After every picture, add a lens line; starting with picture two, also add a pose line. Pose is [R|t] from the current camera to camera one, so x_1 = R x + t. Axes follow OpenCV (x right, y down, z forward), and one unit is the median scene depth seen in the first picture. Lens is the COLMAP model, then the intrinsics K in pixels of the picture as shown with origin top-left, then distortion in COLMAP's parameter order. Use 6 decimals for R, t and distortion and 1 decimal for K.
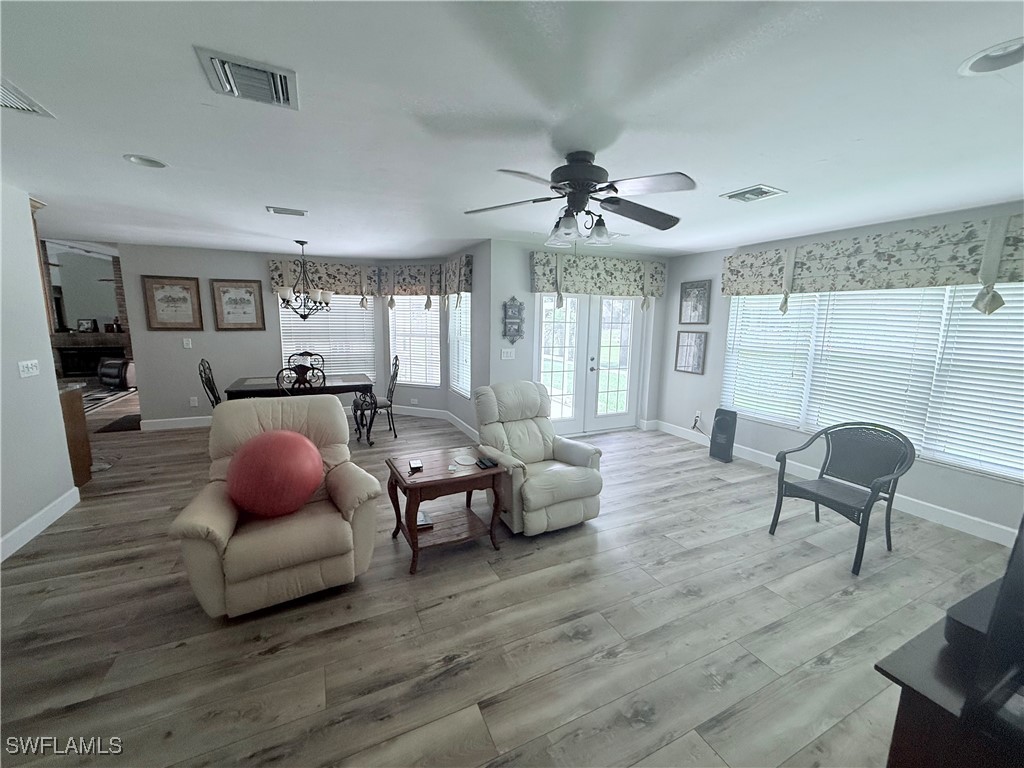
lens RADIAL K [[408.9, 0, 510.0], [0, 408.9, 383.5], [0, 0, 1]] dist [-0.001351, 0.000211]
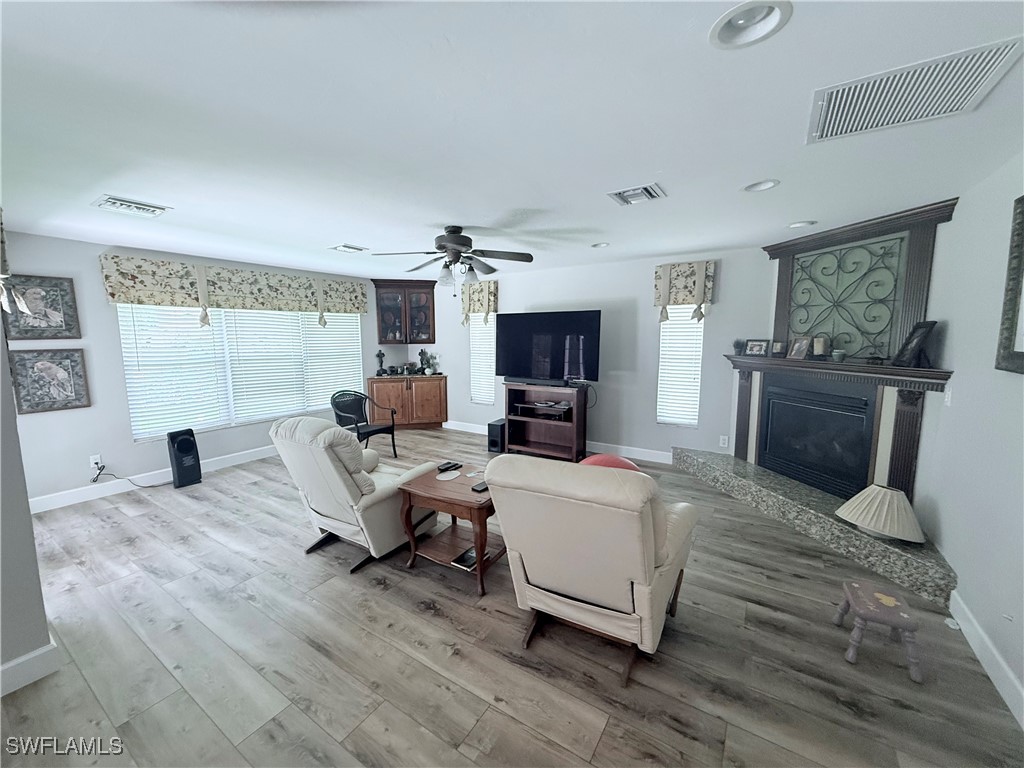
lens RADIAL K [[408.9, 0, 506.0], [0, 408.9, 383.3], [0, 0, 1]] dist [-0.001351, 0.000211]
pose [[-0.526149, -0.113757, 0.842749, -0.524526], [0.131266, 0.968271, 0.212653, -0.116547], [-0.840200, 0.222512, -0.494523, 0.699770]]
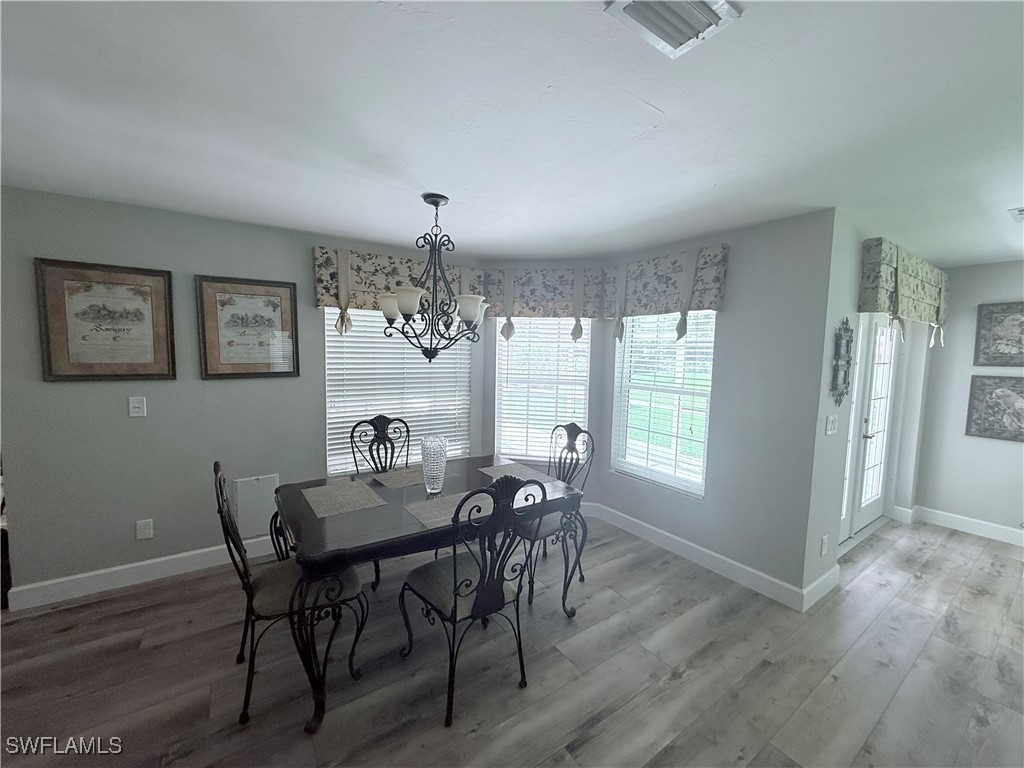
lens RADIAL K [[408.9, 0, 509.5], [0, 408.9, 384.5], [0, 0, 1]] dist [-0.001351, 0.000211]
pose [[0.987278, -0.008074, 0.158800, -0.449726], [0.019677, 0.997237, -0.071633, -0.083299], [-0.157783, 0.073846, 0.984709, 0.474422]]
